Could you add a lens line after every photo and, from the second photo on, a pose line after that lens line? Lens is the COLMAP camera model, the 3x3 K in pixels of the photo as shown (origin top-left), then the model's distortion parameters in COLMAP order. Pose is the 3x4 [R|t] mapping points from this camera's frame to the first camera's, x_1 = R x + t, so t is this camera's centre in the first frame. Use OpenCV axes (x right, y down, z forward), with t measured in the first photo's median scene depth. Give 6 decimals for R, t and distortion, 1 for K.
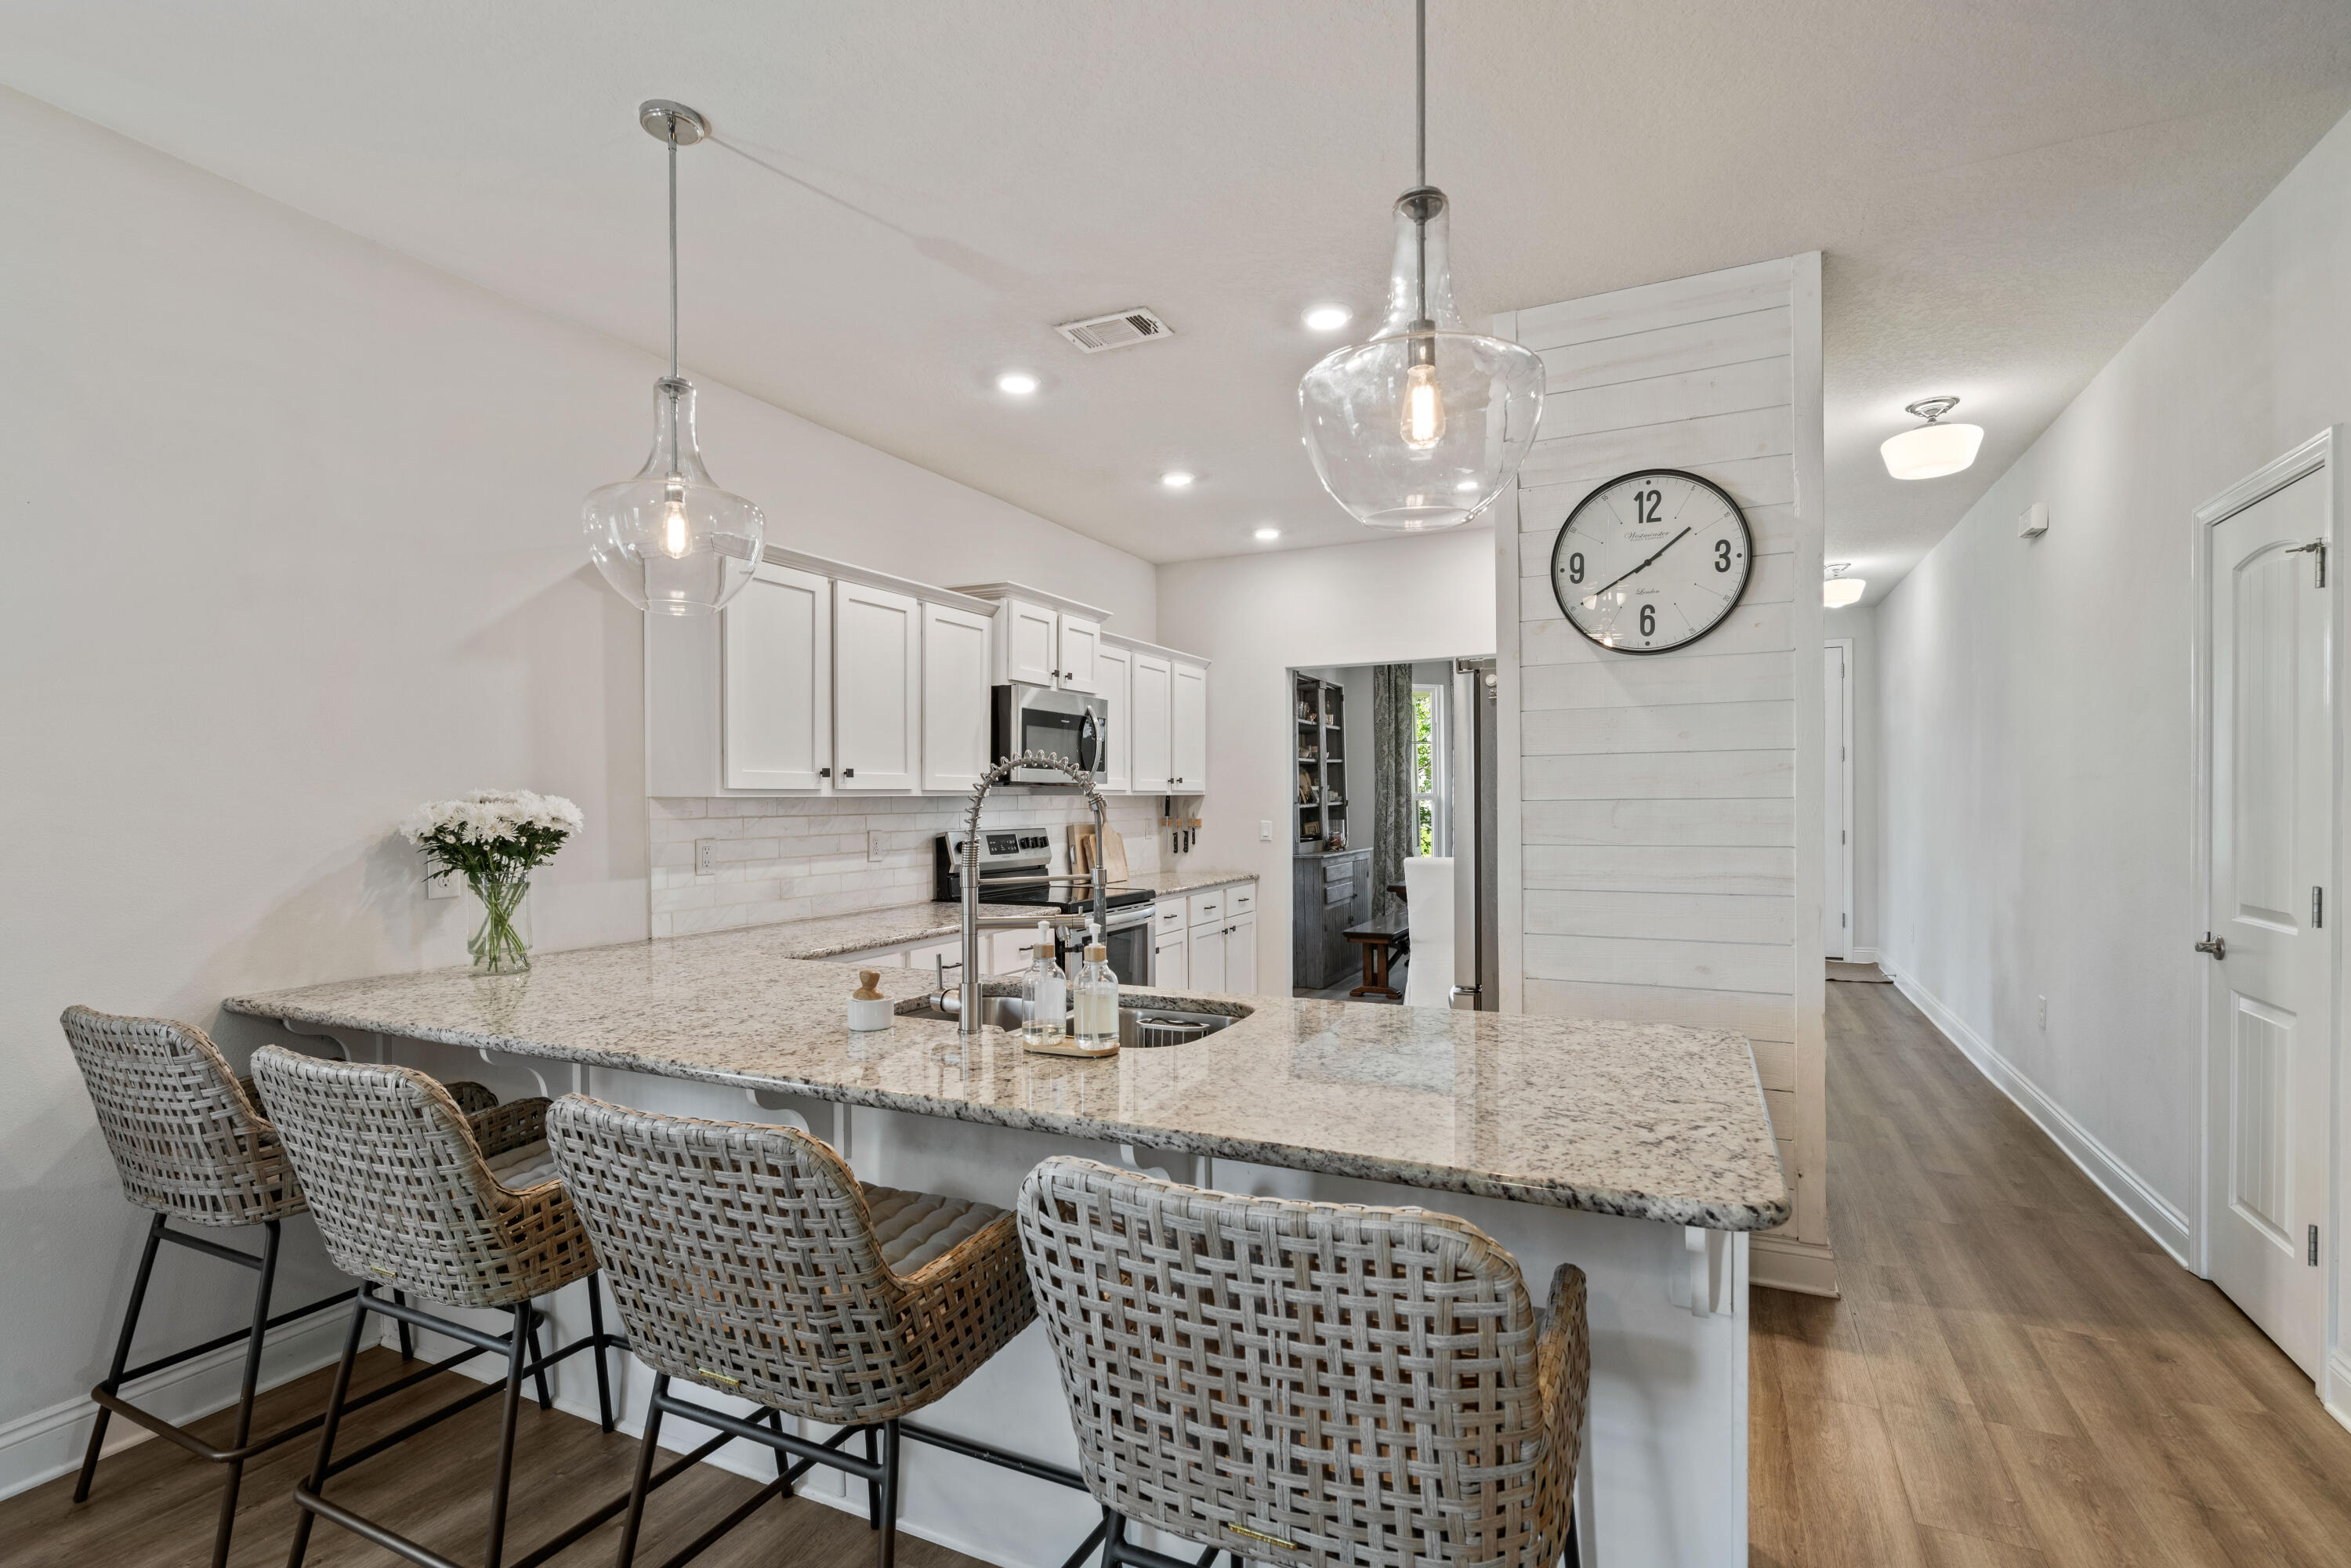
lens RADIAL K [[1076.7, 0, 1168.0], [0, 1076.7, 795.1], [0, 0, 1]] dist [-0.005644, 0.001756]
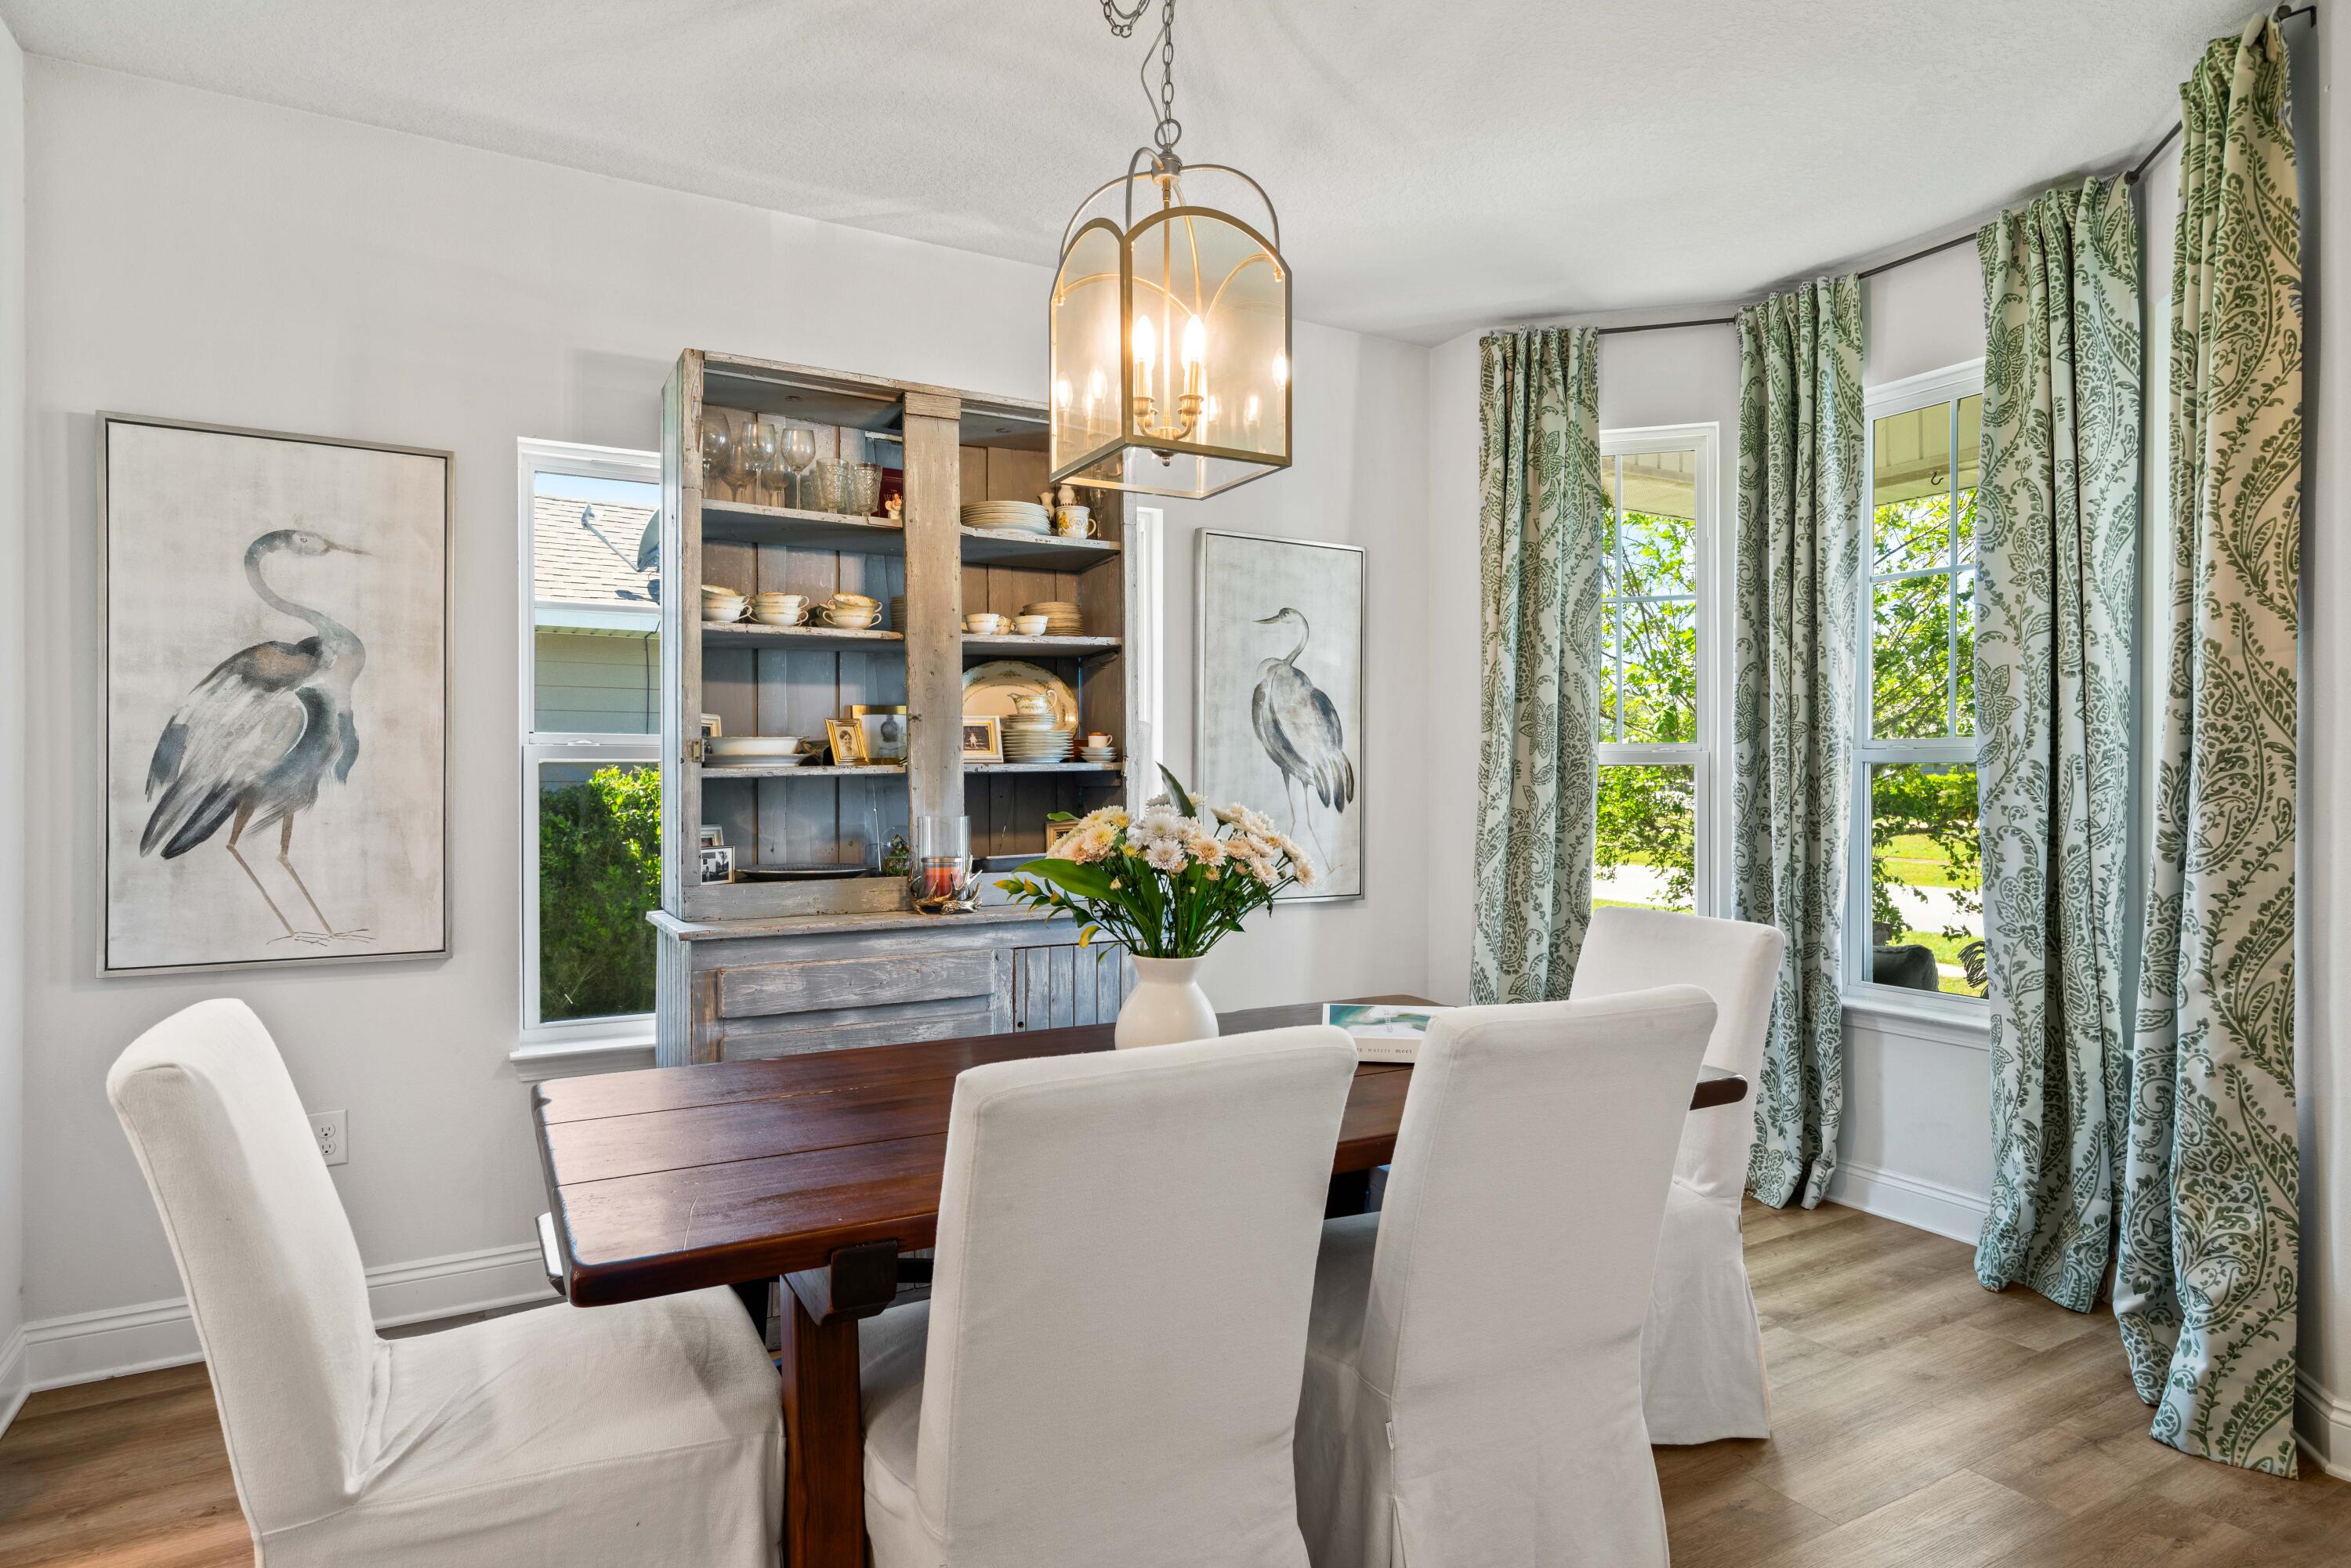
lens RADIAL K [[1295.8, 0, 1199.3], [0, 1295.8, 781.7], [0, 0, 1]] dist [0.006489, 0.000692]
pose [[0.832809, 0.011112, -0.553449, 1.162952], [-0.005257, 0.999912, 0.012165, 0.020308], [0.553535, -0.007221, 0.832794, 1.906287]]
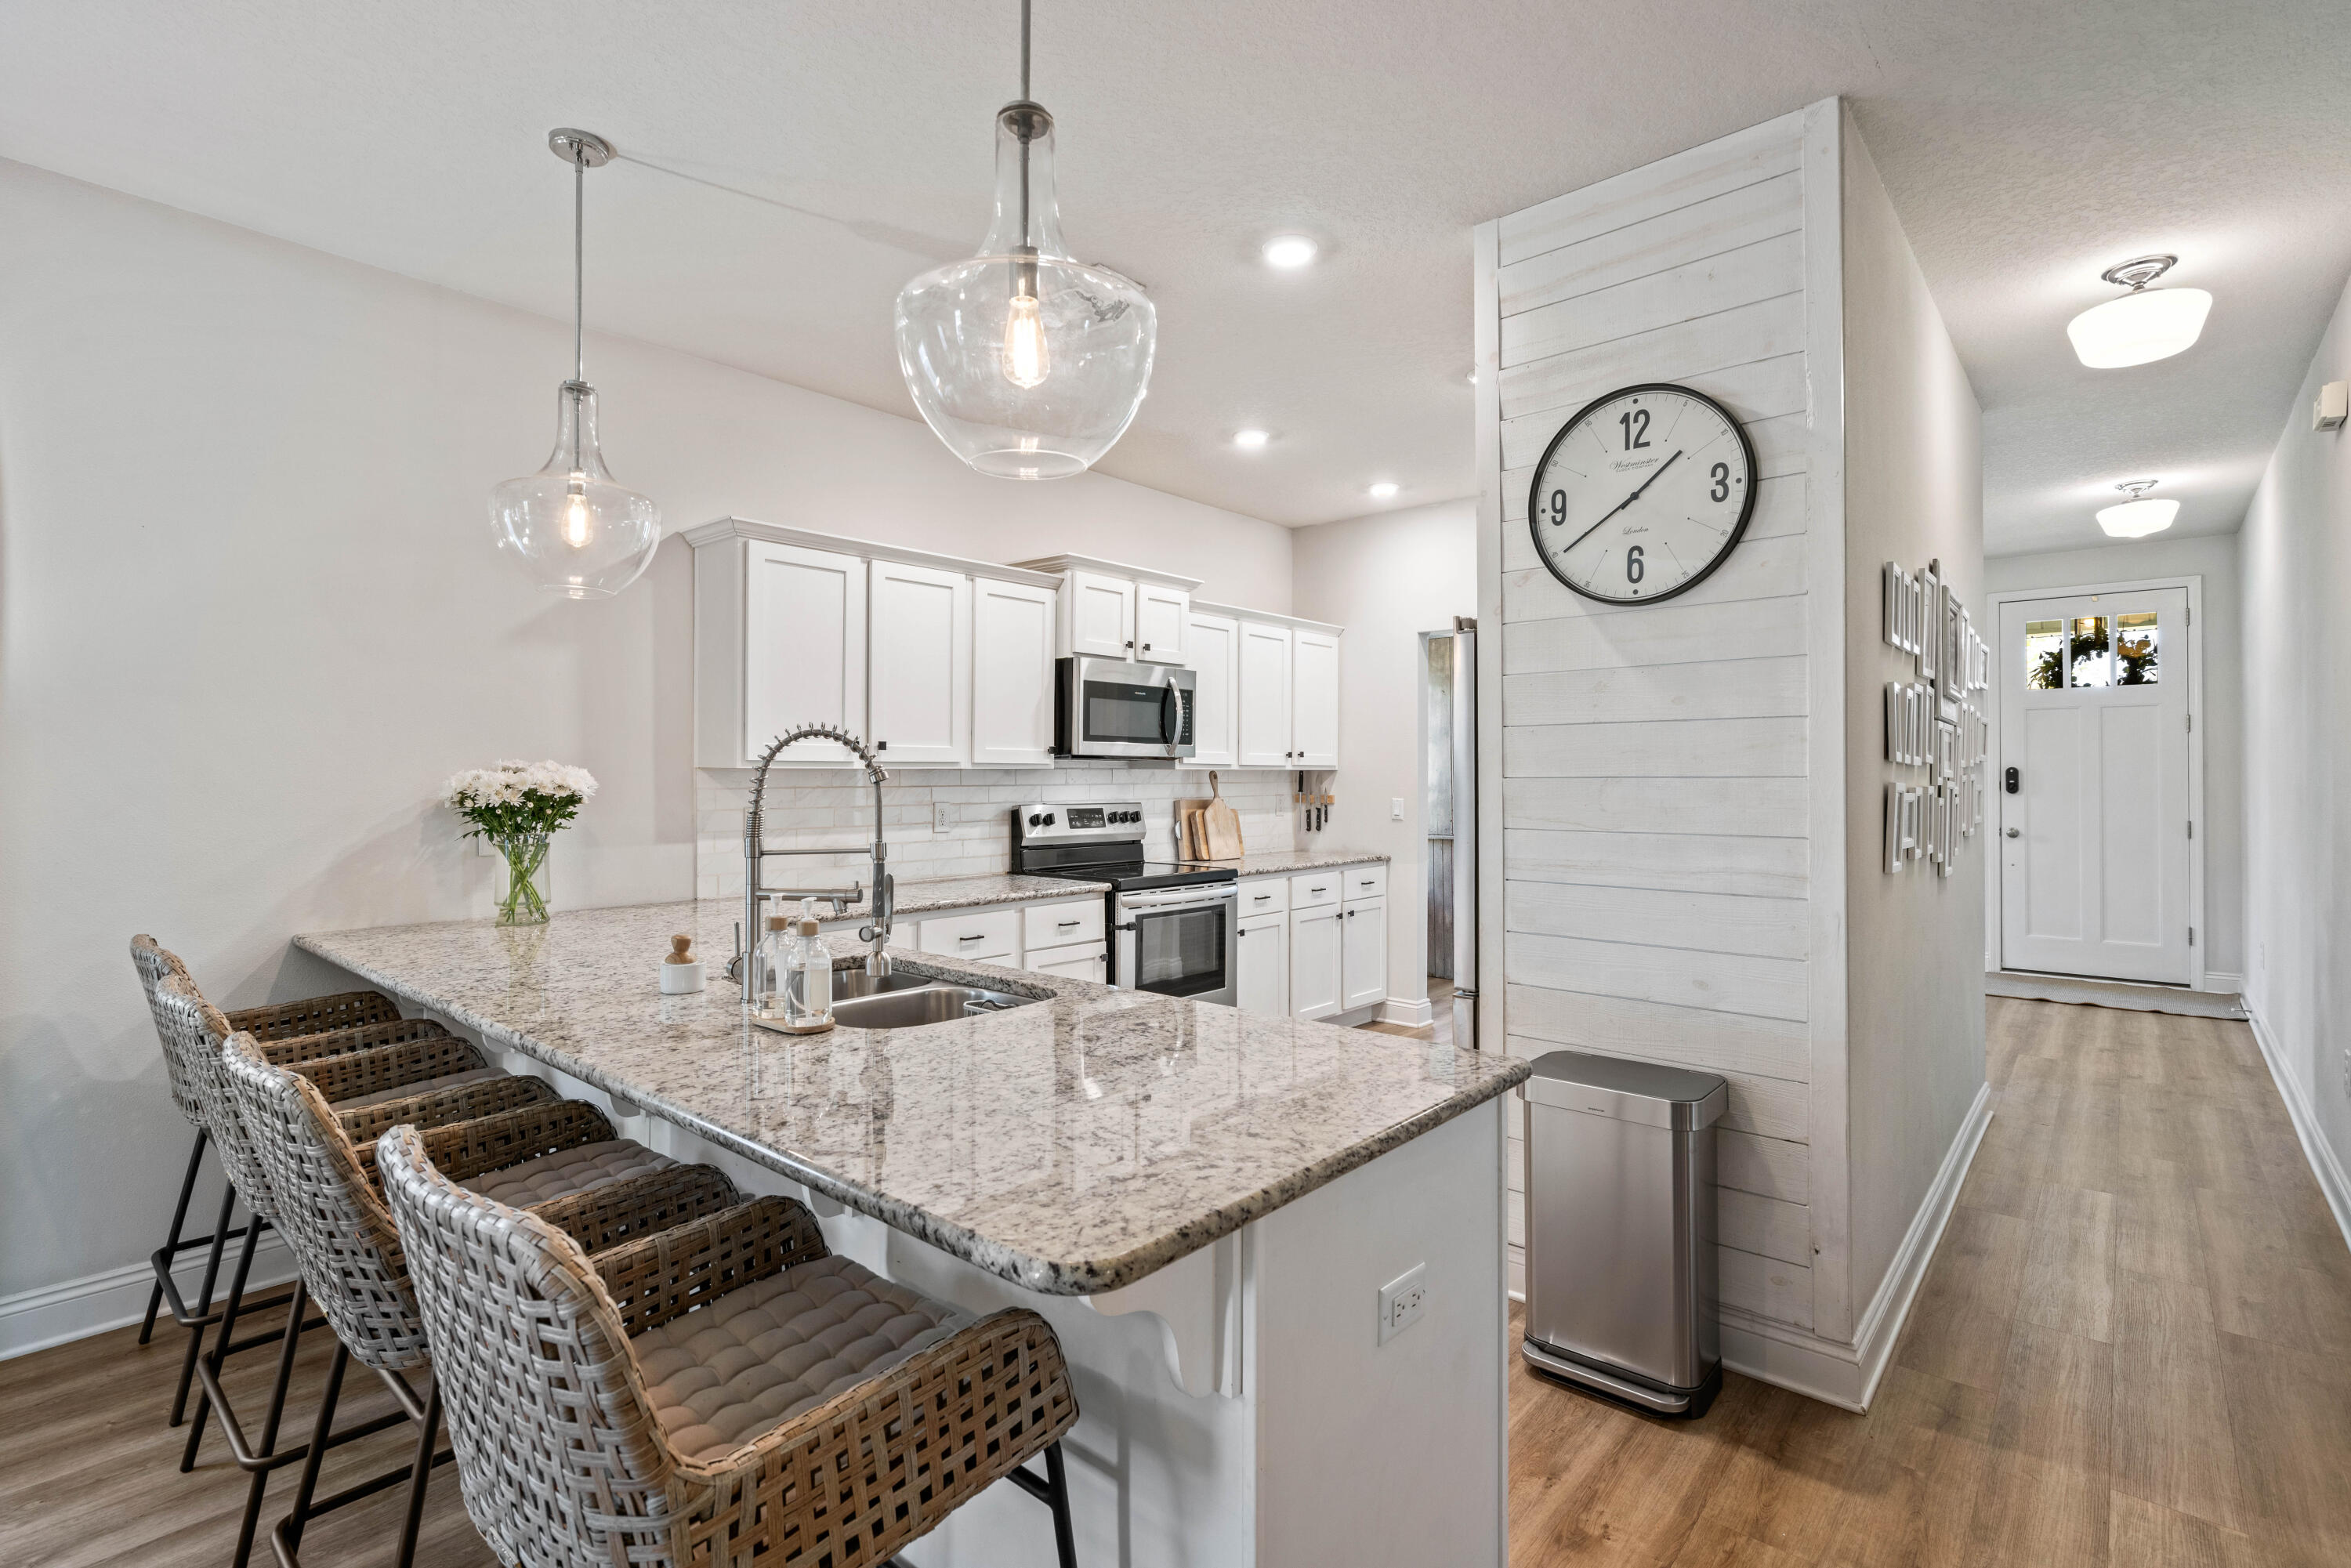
lens RADIAL K [[1076.7, 0, 1170.6], [0, 1076.7, 769.8], [0, 0, 1]] dist [-0.005644, 0.001756]
pose [[0.965371, 0.004625, -0.260840, 0.292956], [-0.004852, 0.999988, -0.000228, 0.001548], [0.260836, 0.001486, 0.965382, 0.080422]]
